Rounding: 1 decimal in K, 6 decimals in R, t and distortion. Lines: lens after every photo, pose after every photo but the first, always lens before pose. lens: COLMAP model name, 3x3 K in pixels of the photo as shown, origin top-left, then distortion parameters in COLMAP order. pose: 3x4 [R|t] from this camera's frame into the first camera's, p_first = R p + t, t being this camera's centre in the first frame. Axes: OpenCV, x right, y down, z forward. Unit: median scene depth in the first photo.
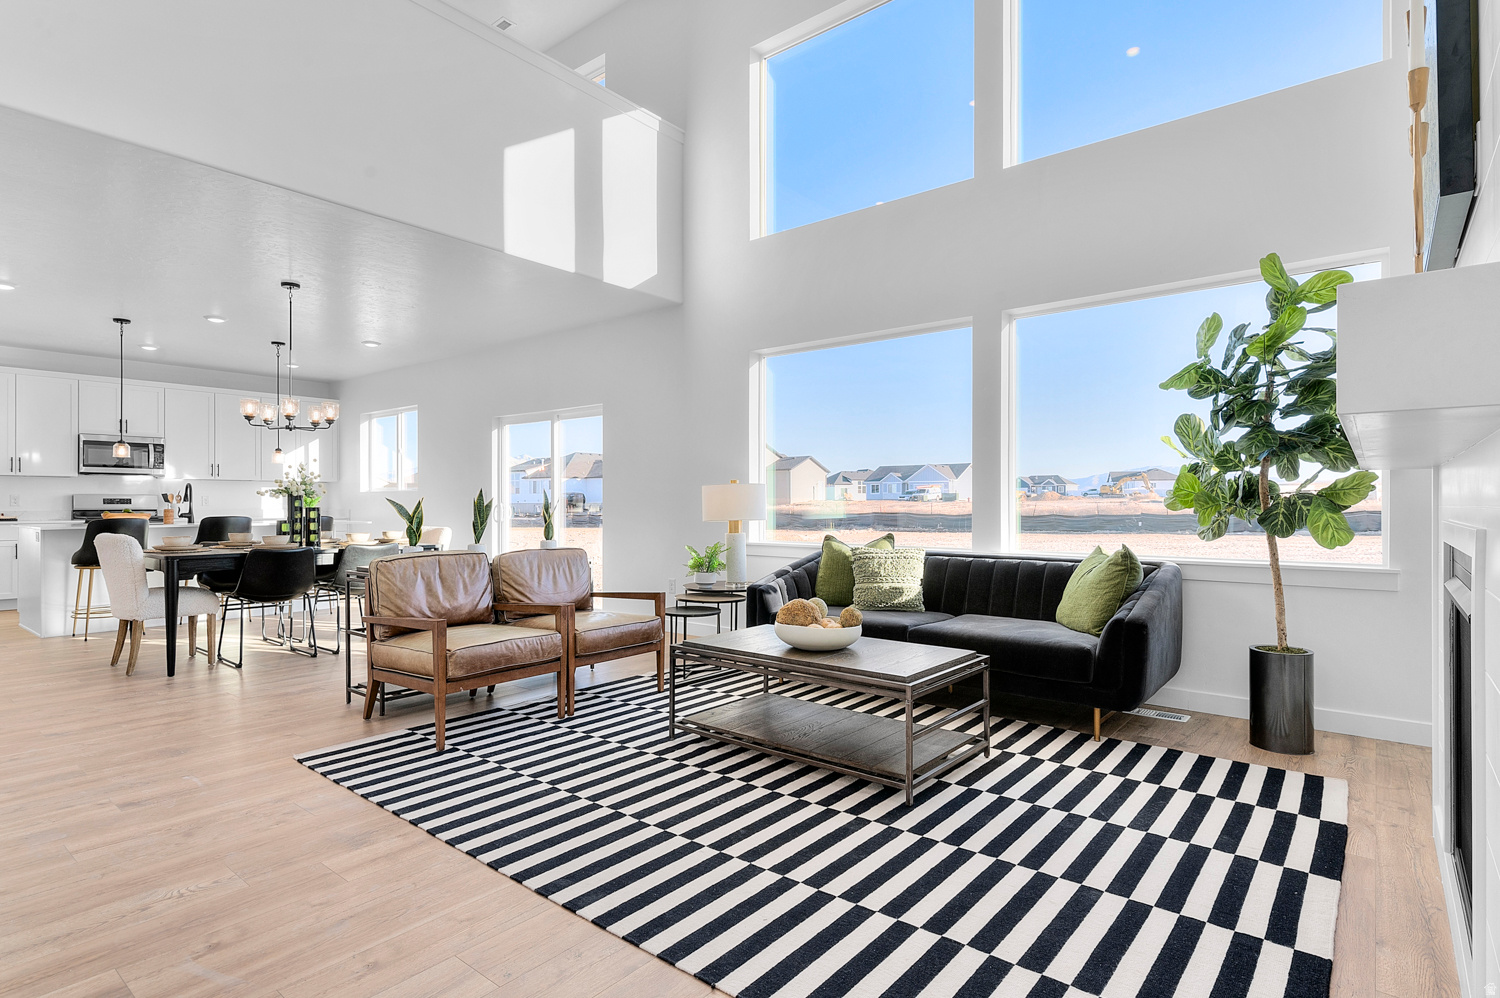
lens RADIAL K [[775.3, 0, 762.1], [0, 775.3, 500.6], [0, 0, 1]] dist [-0.002427, -0.000707]
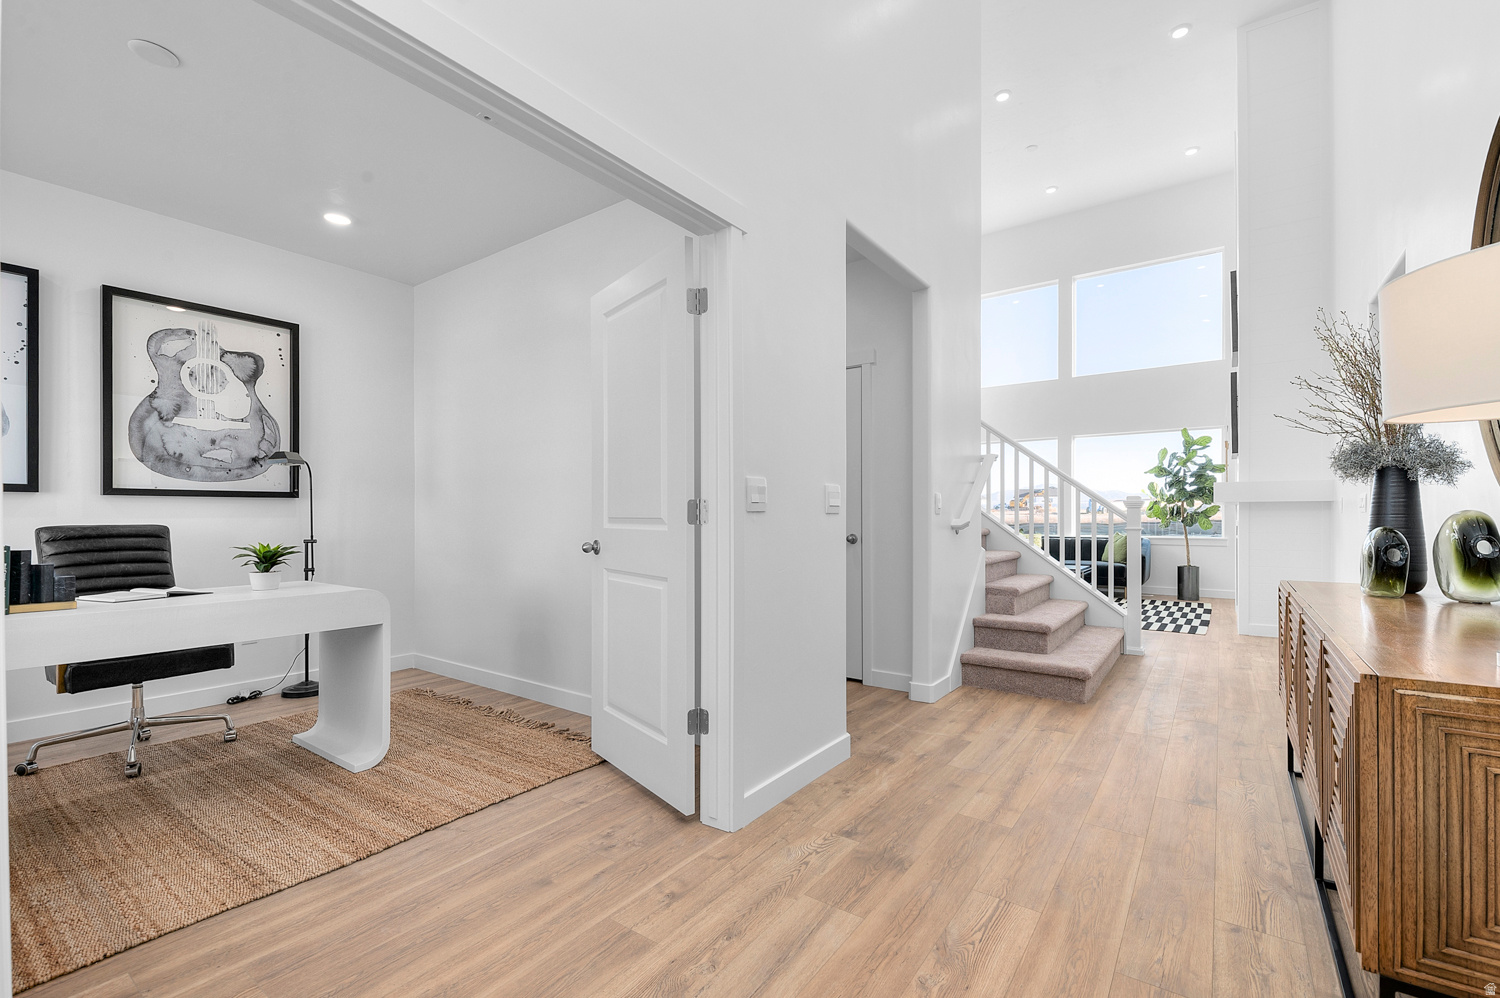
lens RADIAL K [[653.2, 0, 752.6], [0, 653.2, 508.9], [0, 0, 1]] dist [-0.002568, -0.000642]
pose [[0.998841, 0.000448, 0.048126, -1.040891], [-0.000032, 0.999963, -0.008650, -0.000575], [-0.048128, 0.008638, 0.998804, -1.312263]]
